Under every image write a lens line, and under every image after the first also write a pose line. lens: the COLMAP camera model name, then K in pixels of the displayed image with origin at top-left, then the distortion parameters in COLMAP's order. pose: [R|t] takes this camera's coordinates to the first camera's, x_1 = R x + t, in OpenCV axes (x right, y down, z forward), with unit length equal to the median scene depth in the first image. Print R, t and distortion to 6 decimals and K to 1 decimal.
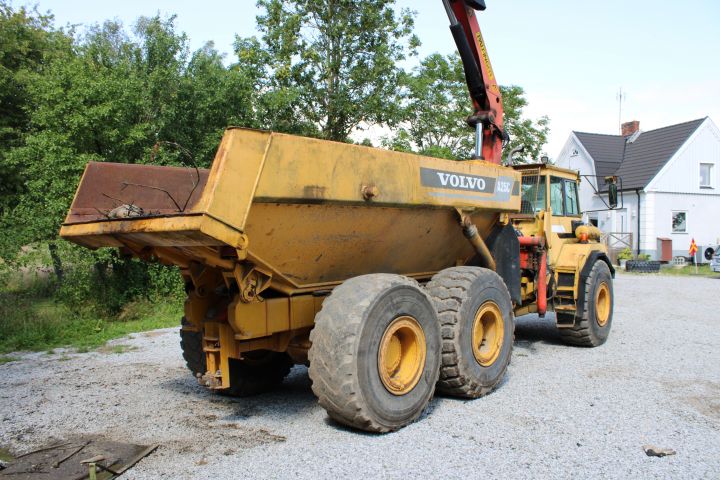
lens RADIAL K [[606.1, 0, 359.5], [0, 606.1, 244.5], [0, 0, 1]] dist [-0.180433, 0.174020]
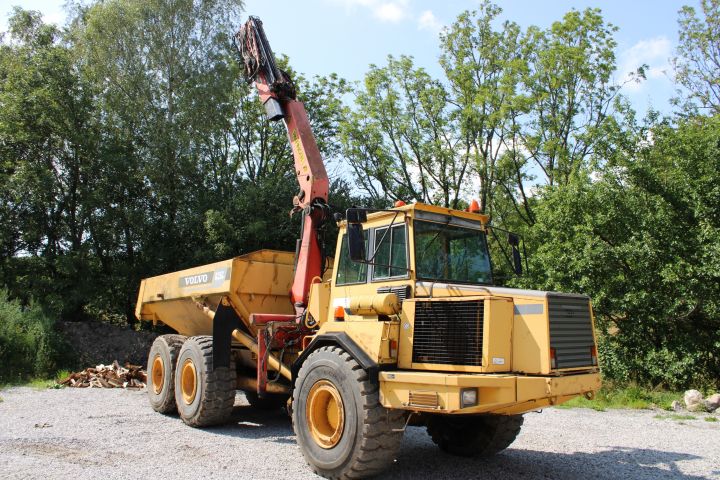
lens RADIAL K [[606.1, 0, 359.5], [0, 606.1, 244.5], [0, 0, 1]] dist [-0.180433, 0.174020]
pose [[-0.218781, -0.138941, -0.965831, 1.651293], [-0.022930, 0.990269, -0.137262, 0.008152], [0.975504, -0.007884, -0.219838, 1.829186]]
